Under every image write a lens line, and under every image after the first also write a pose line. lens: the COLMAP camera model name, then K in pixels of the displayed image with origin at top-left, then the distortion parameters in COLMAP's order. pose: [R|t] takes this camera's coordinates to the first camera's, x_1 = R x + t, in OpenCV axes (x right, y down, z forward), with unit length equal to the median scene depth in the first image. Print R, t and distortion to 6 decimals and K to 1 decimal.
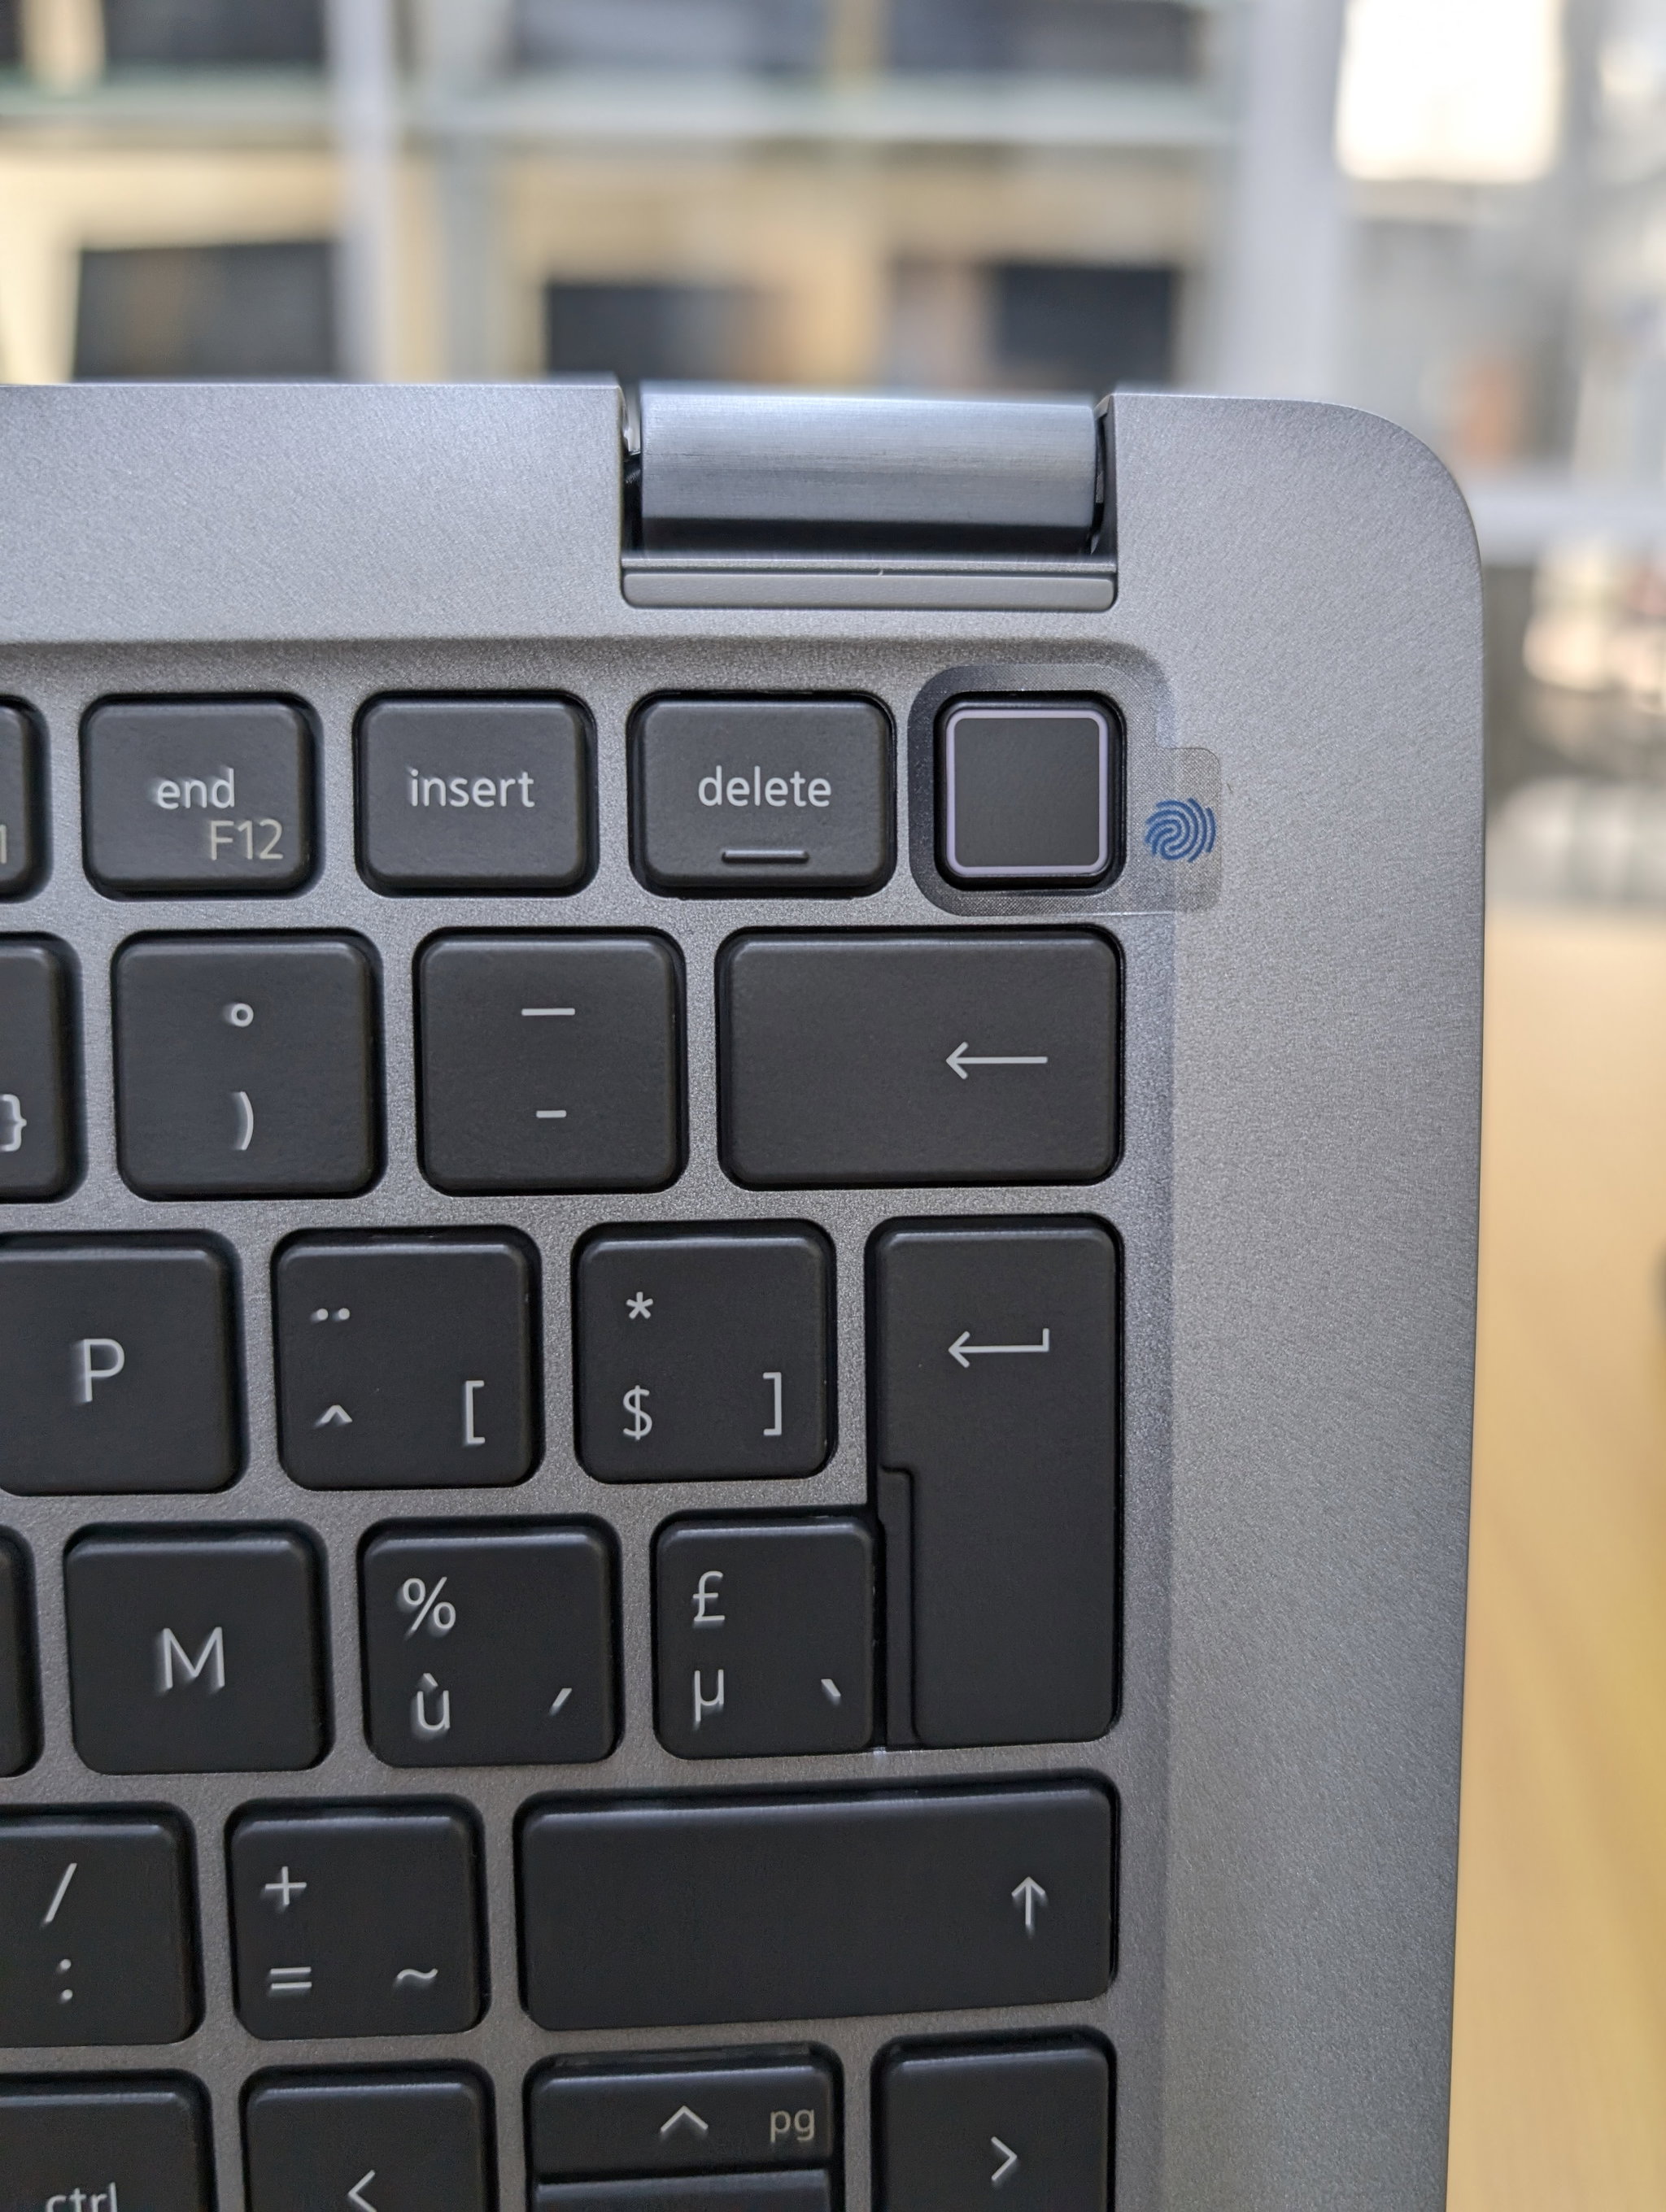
lens RADIAL K [[1640.2, 0, 917.5], [0, 1640.2, 1159.4], [0, 0, 1]] dist [-0.014494, 0.000089]
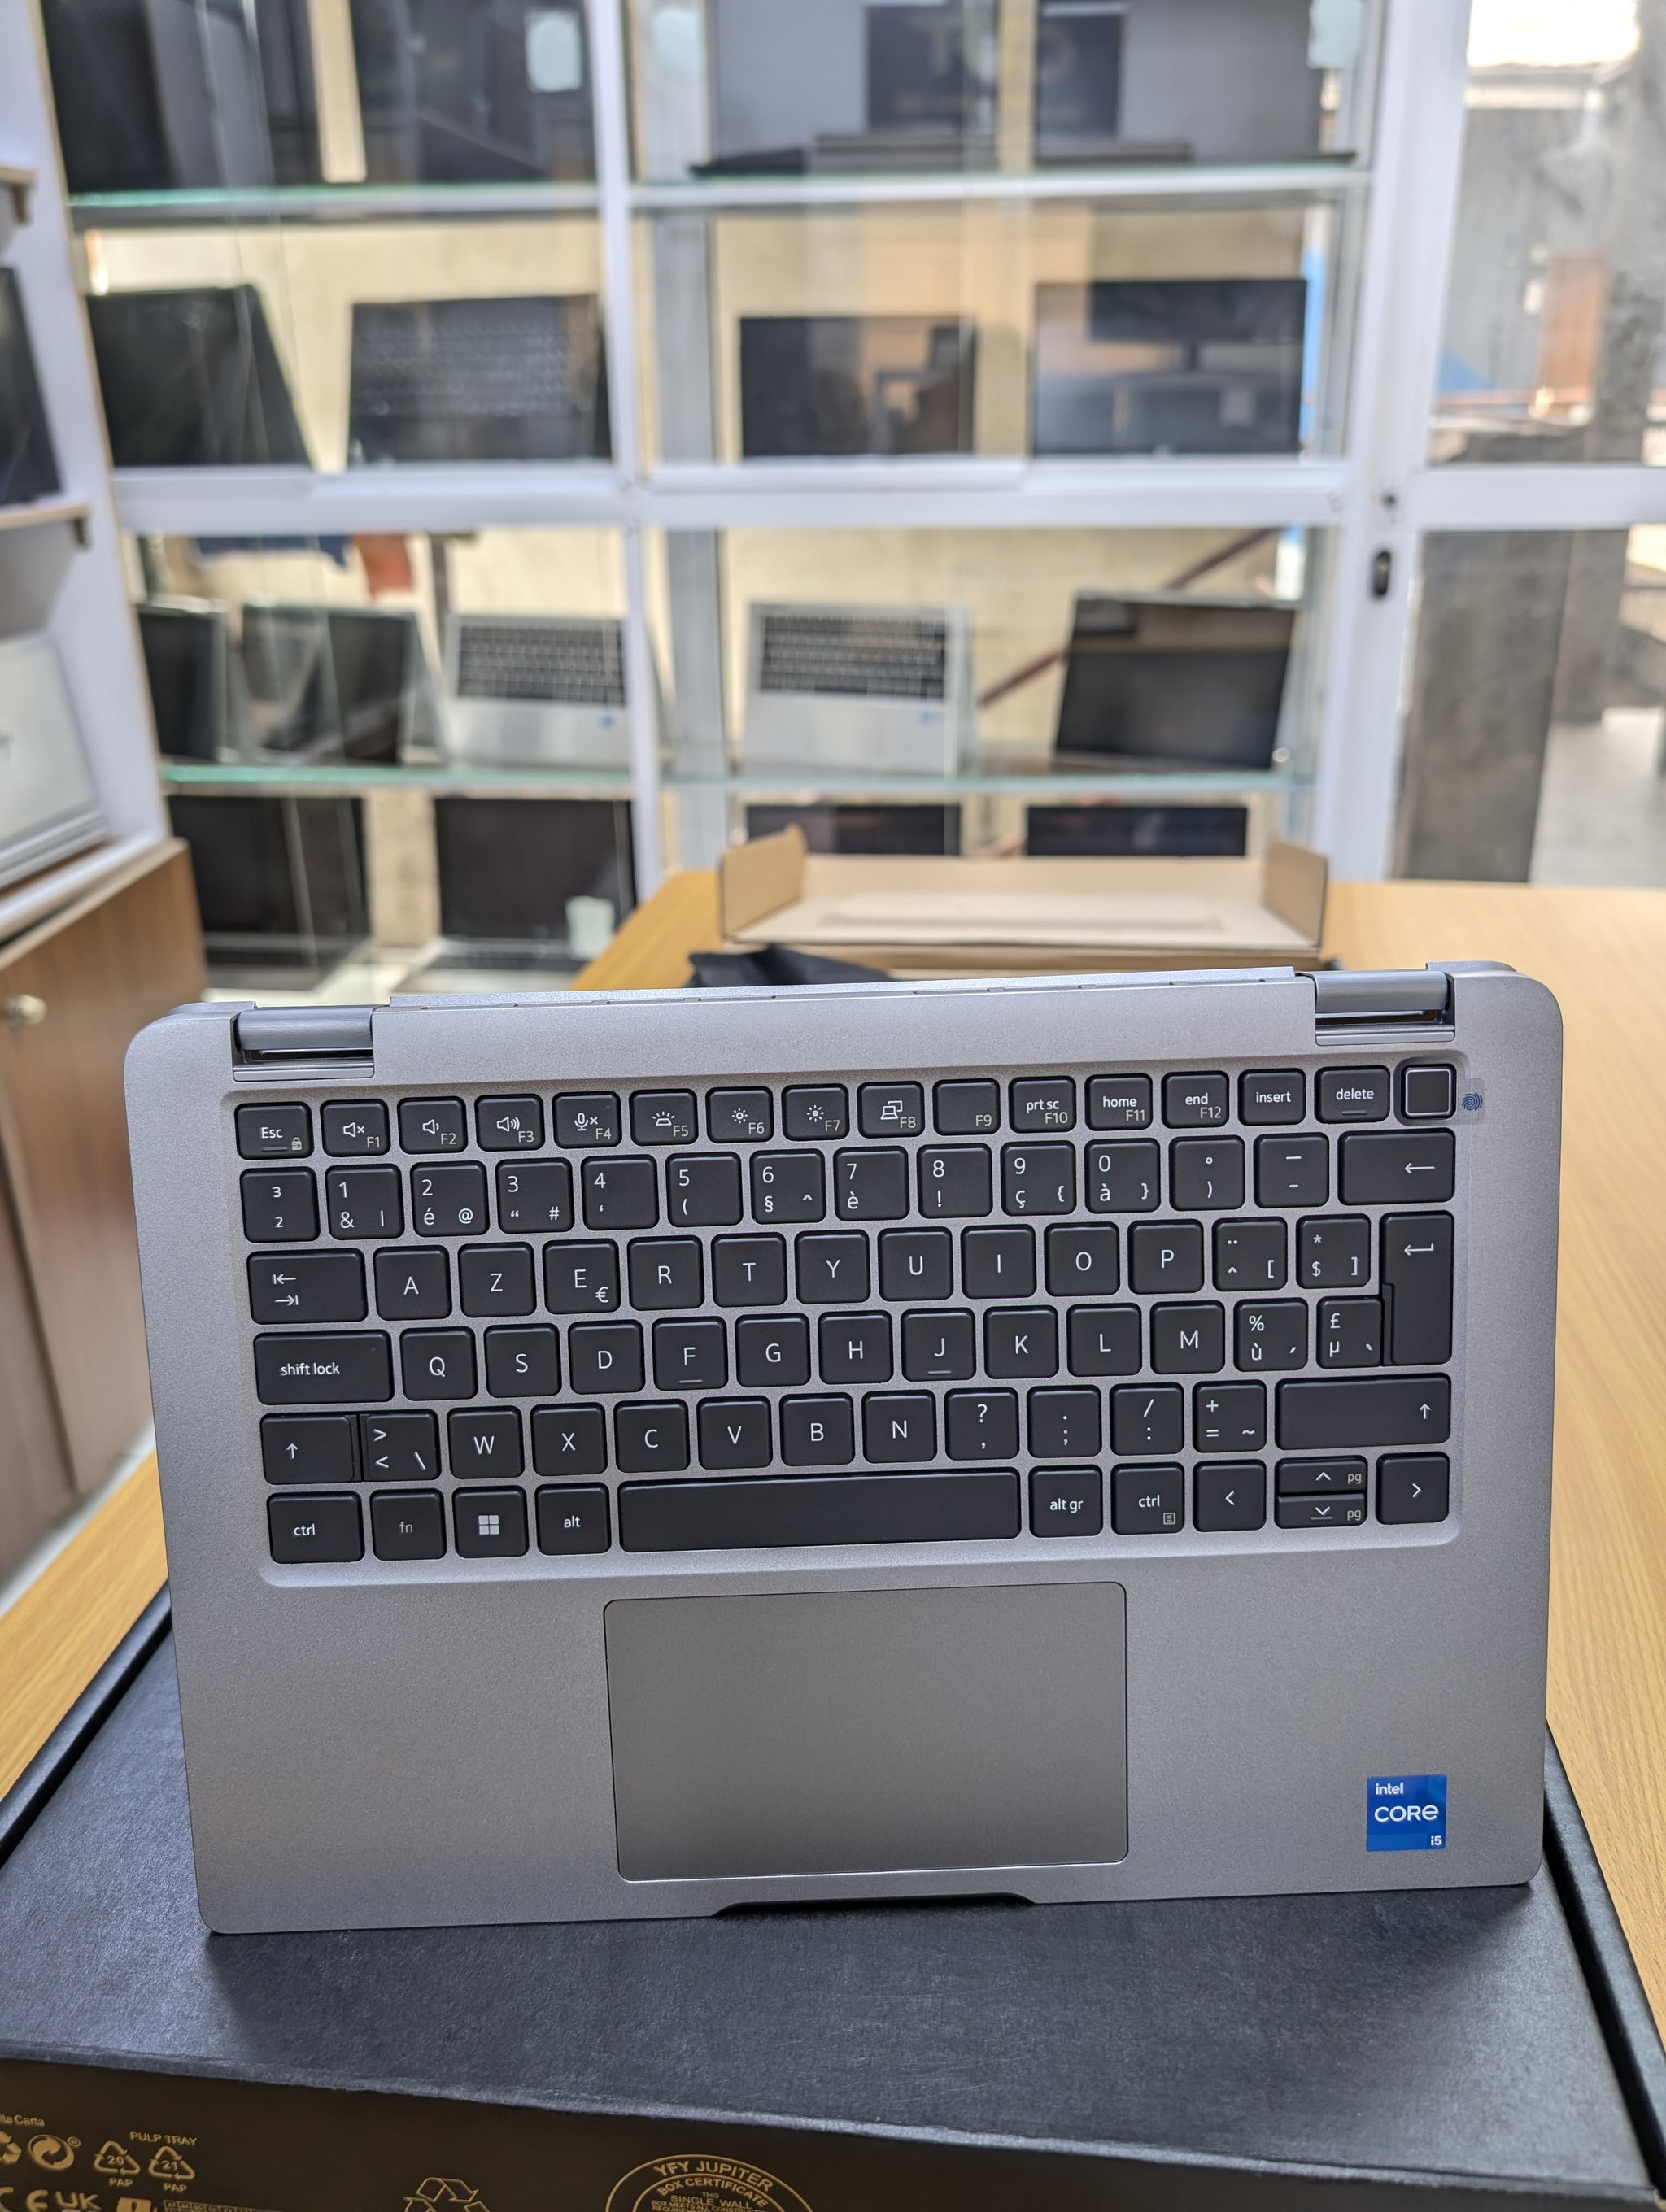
lens RADIAL K [[1640.2, 0, 880.1], [0, 1640.2, 1137.9], [0, 0, 1]] dist [-0.014494, 0.000089]
pose [[0.997450, -0.019229, -0.068735, -0.851910], [0.022078, 0.998918, 0.040935, -0.289597], [0.067873, -0.042348, 0.996795, -2.550538]]
